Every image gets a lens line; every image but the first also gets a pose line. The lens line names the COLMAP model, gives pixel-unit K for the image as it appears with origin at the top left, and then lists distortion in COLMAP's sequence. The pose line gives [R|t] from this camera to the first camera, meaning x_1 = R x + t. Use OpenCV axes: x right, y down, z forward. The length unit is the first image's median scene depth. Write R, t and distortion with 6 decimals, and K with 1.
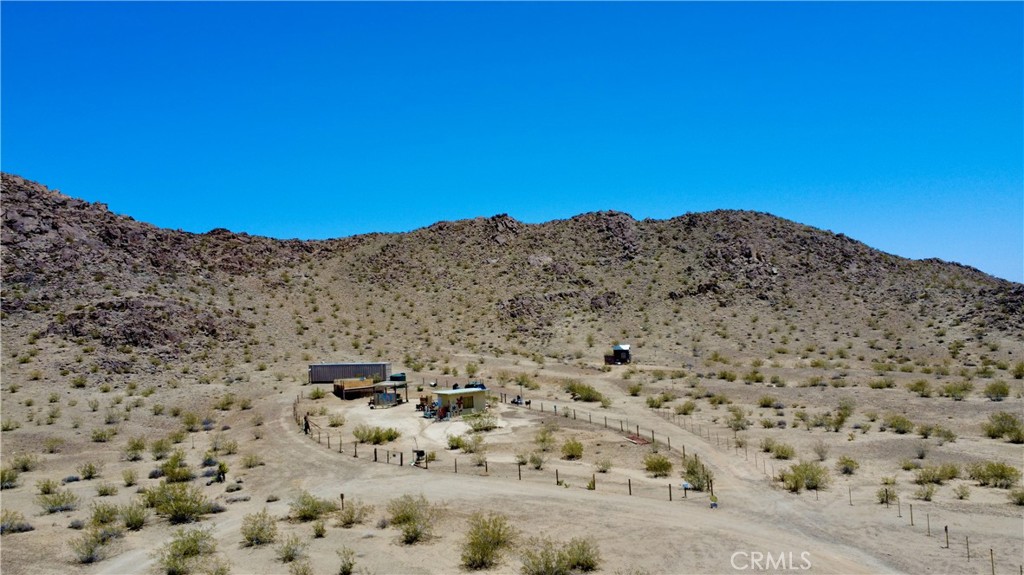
lens RADIAL K [[770.0, 0, 509.3], [0, 770.0, 287.2], [0, 0, 1]] dist [0.003501, -0.005482]
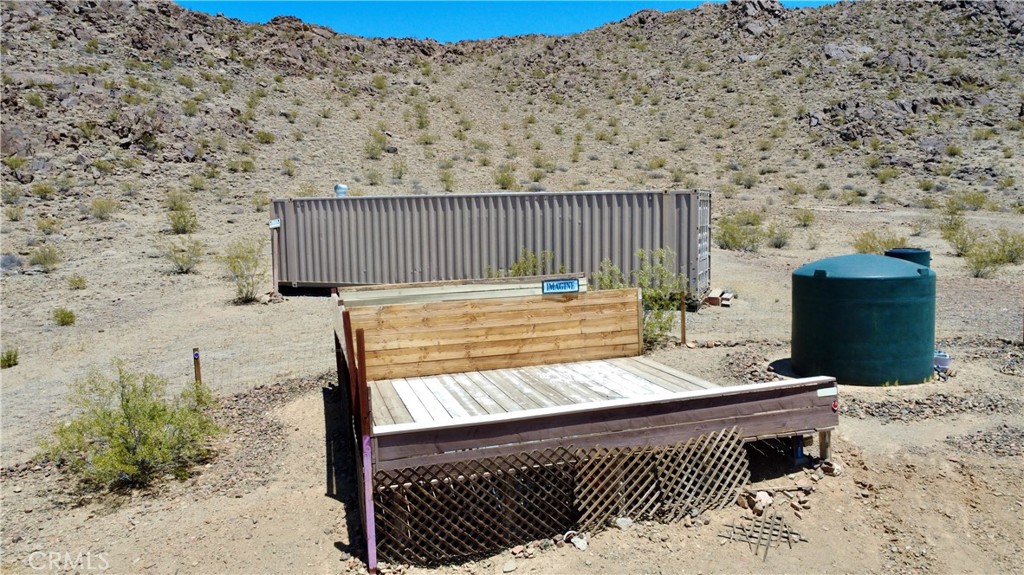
lens RADIAL K [[770.0, 0, 508.7], [0, 770.0, 285.5], [0, 0, 1]] dist [0.003501, -0.005482]
pose [[0.982582, 0.034149, -0.182666, -0.097995], [-0.007800, 0.989683, 0.143063, 0.055873], [0.185667, -0.139147, 0.972711, 0.485764]]
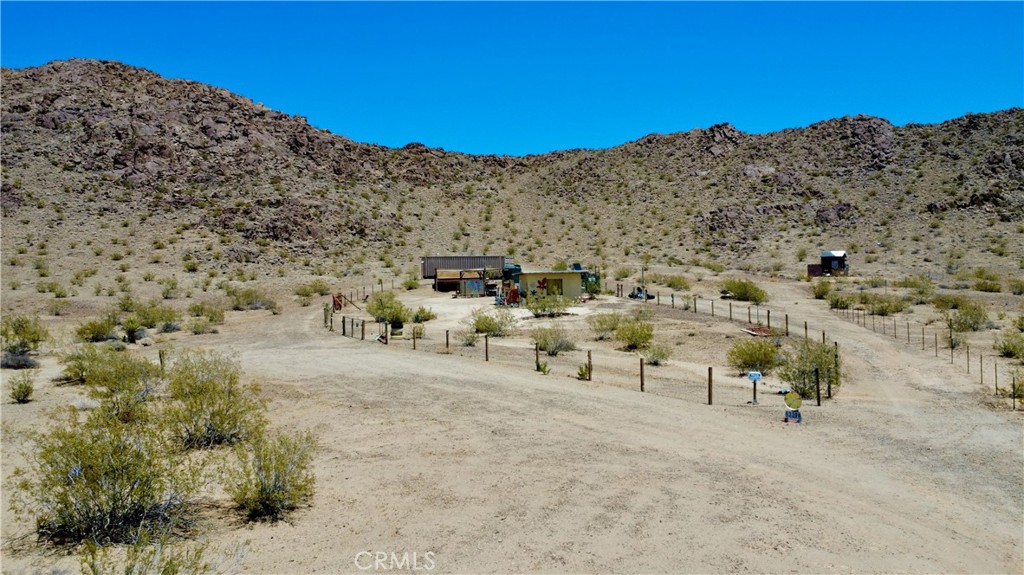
lens RADIAL K [[770.0, 0, 509.2], [0, 770.0, 285.6], [0, 0, 1]] dist [0.003501, -0.005482]
pose [[0.947616, 0.037424, -0.317211, 0.059312], [-0.017774, 0.997752, 0.064616, 0.045267], [0.318916, -0.055593, 0.946151, 0.135548]]
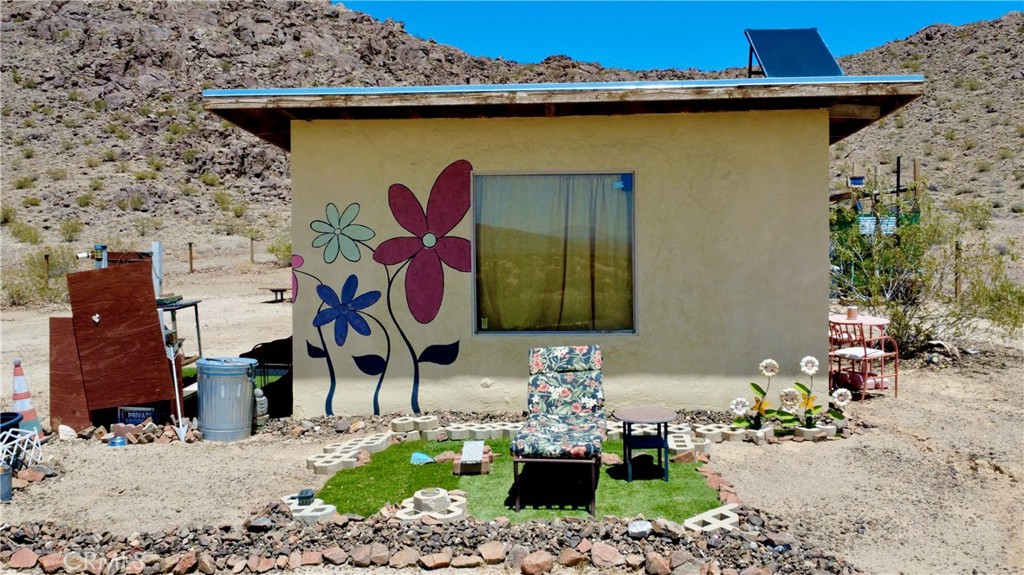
lens RADIAL K [[855.5, 0, 508.5], [0, 855.5, 285.8], [0, 0, 1]] dist [0.007338, -0.012953]
pose [[0.843333, 0.063606, -0.533614, -0.006132], [-0.016494, 0.995566, 0.092603, 0.064111], [0.537139, -0.069294, 0.840643, 0.410442]]
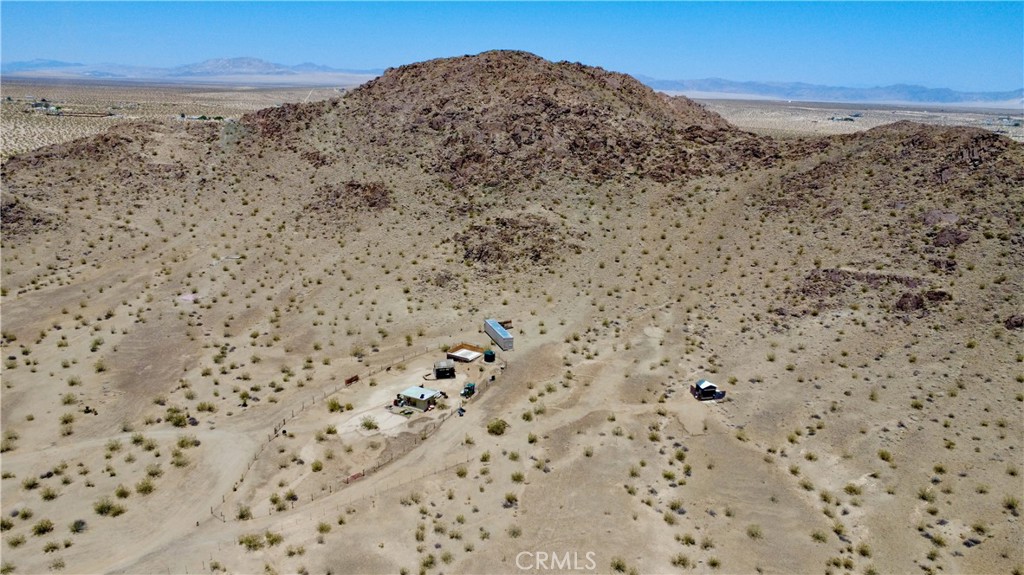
lens RADIAL K [[770.0, 0, 511.1], [0, 770.0, 284.0], [0, 0, 1]] dist [0.003501, -0.005482]
pose [[0.527095, 0.287434, -0.799720, 0.555188], [-0.018815, 0.944778, 0.327170, -0.267849], [0.849598, -0.157403, 0.503396, 0.181036]]
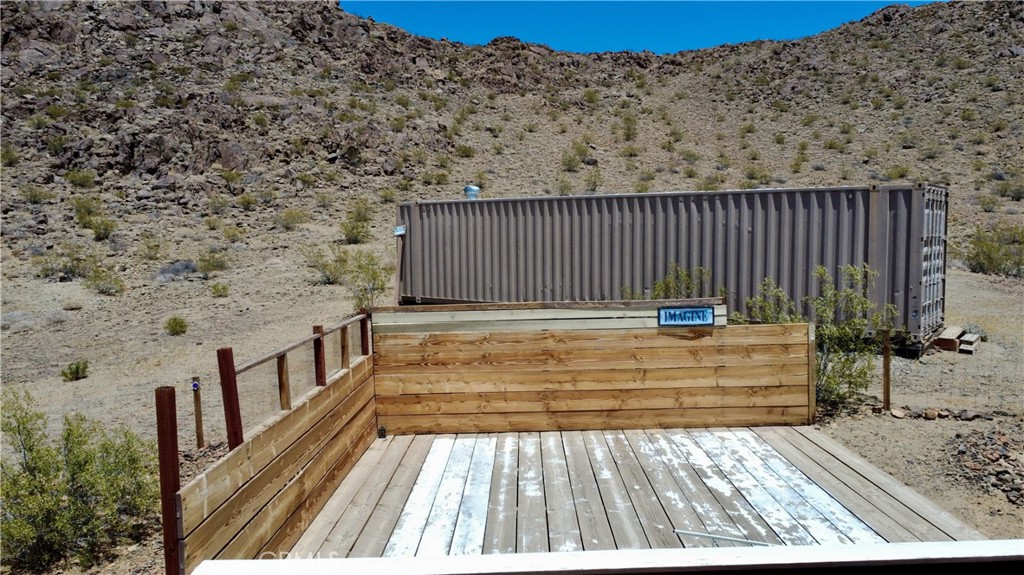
lens RADIAL K [[770.0, 0, 508.6], [0, 770.0, 284.6], [0, 0, 1]] dist [0.003501, -0.005482]
pose [[0.890908, 0.057022, -0.450589, -0.094397], [-0.002779, 0.992753, 0.120139, 0.058253], [0.454175, -0.105781, 0.884610, 0.507772]]
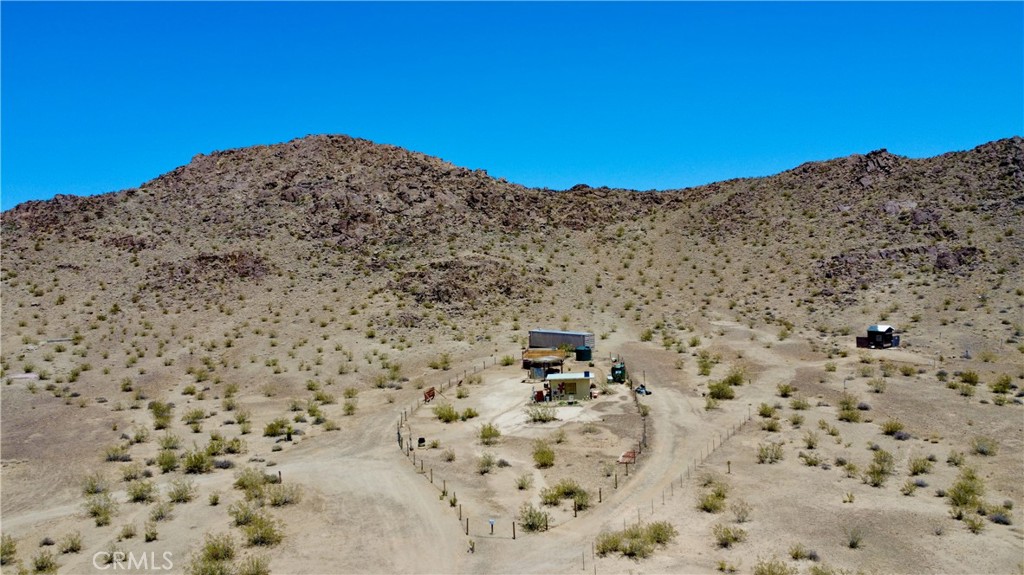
lens RADIAL K [[770.0, 0, 509.5], [0, 770.0, 284.9], [0, 0, 1]] dist [0.003501, -0.005482]
pose [[0.816271, 0.029184, -0.576932, 0.205234], [0.022466, 0.996364, 0.082187, -0.032095], [0.577233, -0.080049, 0.812647, 0.060123]]
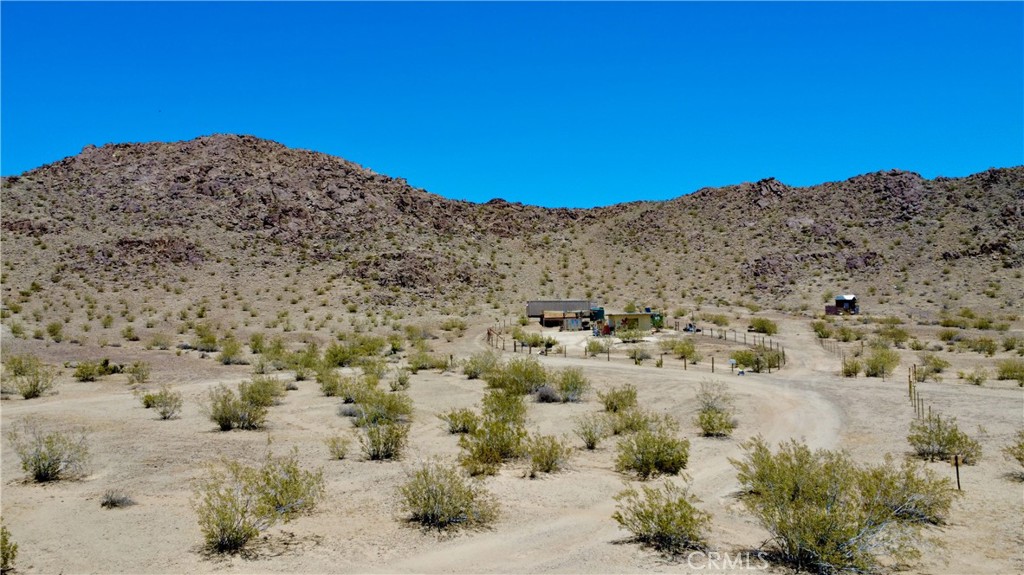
lens RADIAL K [[770.0, 0, 509.4], [0, 770.0, 286.3], [0, 0, 1]] dist [0.003501, -0.005482]
pose [[0.921467, 0.018314, -0.388026, 0.090702], [-0.011663, 0.999742, 0.019490, 0.034397], [0.388283, -0.013434, 0.921442, -0.027925]]
